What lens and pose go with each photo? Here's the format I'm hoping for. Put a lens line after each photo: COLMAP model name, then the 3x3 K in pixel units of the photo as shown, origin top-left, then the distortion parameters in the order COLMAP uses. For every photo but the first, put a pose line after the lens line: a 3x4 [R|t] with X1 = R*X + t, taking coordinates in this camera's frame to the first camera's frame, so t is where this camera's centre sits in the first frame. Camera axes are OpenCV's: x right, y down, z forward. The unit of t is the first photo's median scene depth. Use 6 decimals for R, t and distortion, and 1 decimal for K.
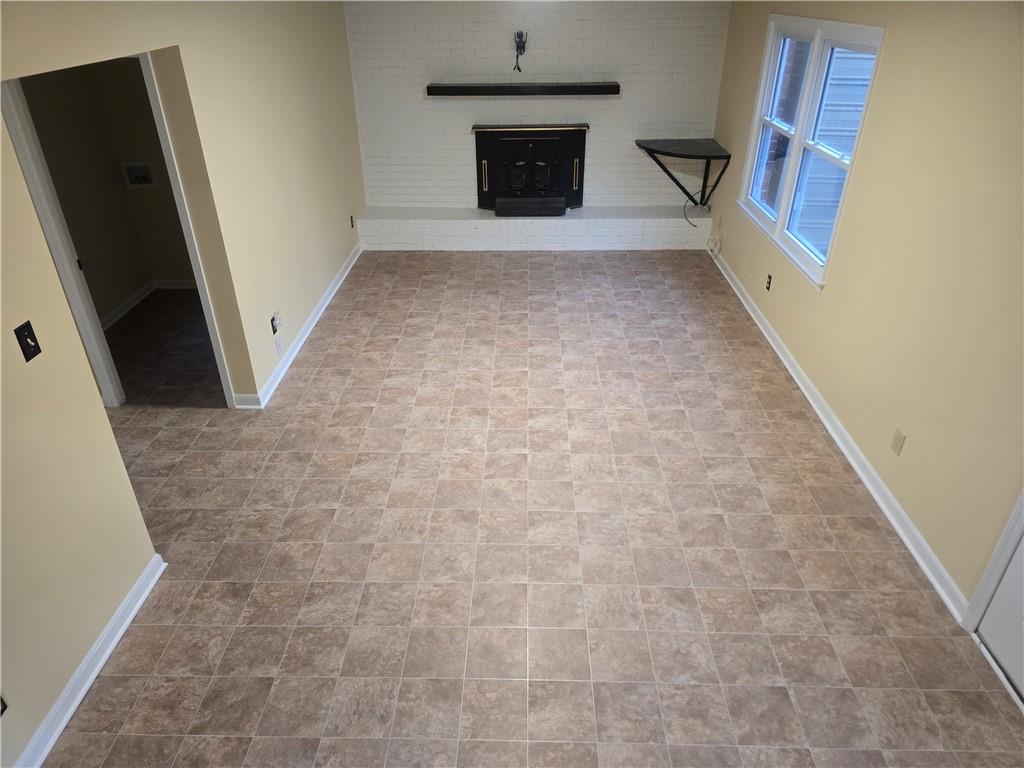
lens RADIAL K [[689.7, 0, 509.5], [0, 689.7, 387.9], [0, 0, 1]] dist [0.111462, -0.139123]
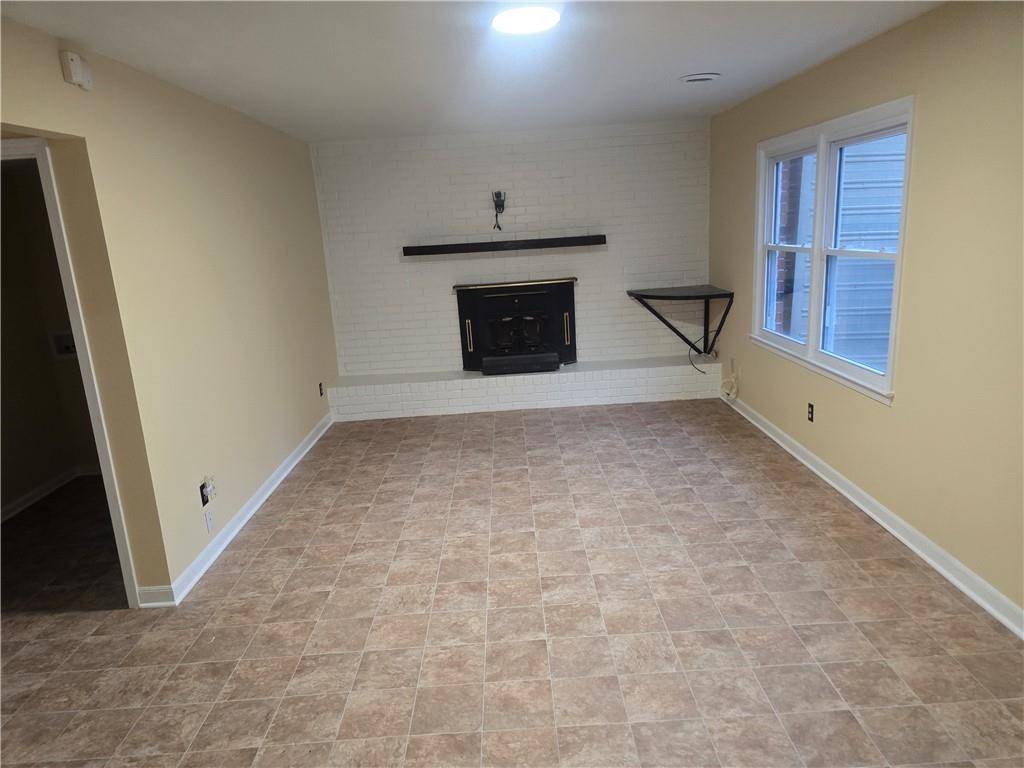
lens RADIAL K [[698.9, 0, 519.6], [0, 698.9, 384.7], [0, 0, 1]] dist [0.064380, -0.059161]
pose [[0.997545, -0.059823, 0.036400, -0.010038], [0.067829, 0.954651, -0.289897, 0.049046], [-0.017407, 0.291655, 0.956365, 0.220645]]
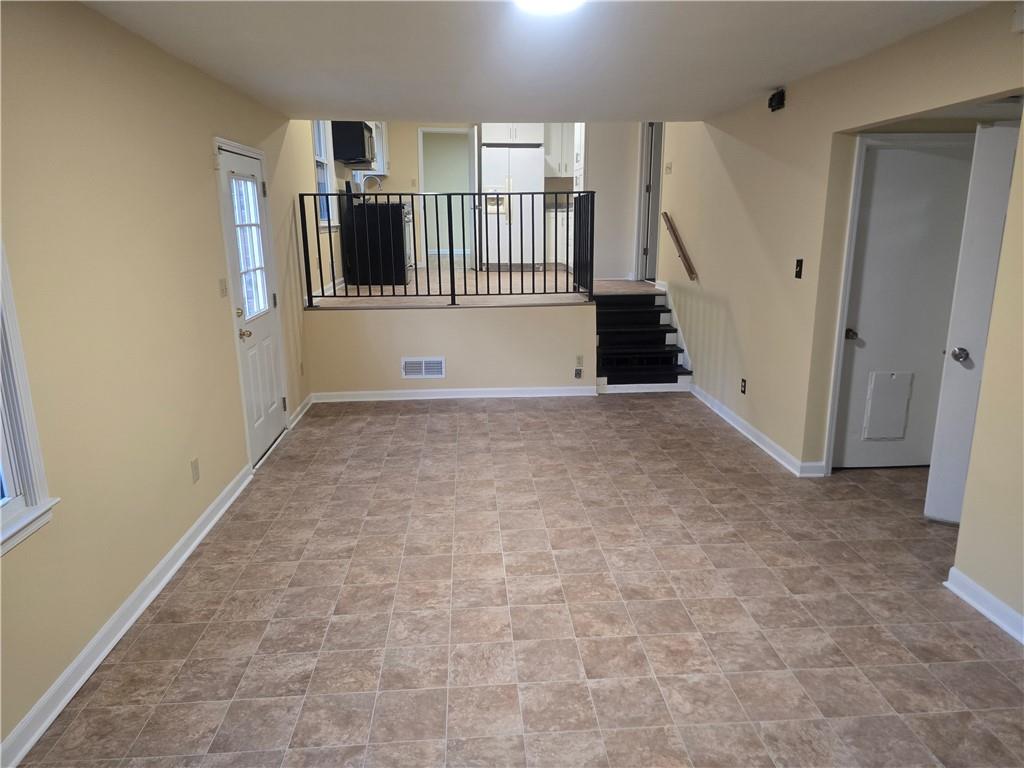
lens RADIAL K [[689.7, 0, 509.5], [0, 689.7, 387.9], [0, 0, 1]] dist [0.111462, -0.139123]
pose [[-0.995952, 0.037507, -0.081691, 0.129267], [-0.029384, 0.723019, 0.690203, -0.587921], [0.084952, 0.689809, -0.718990, 1.341608]]
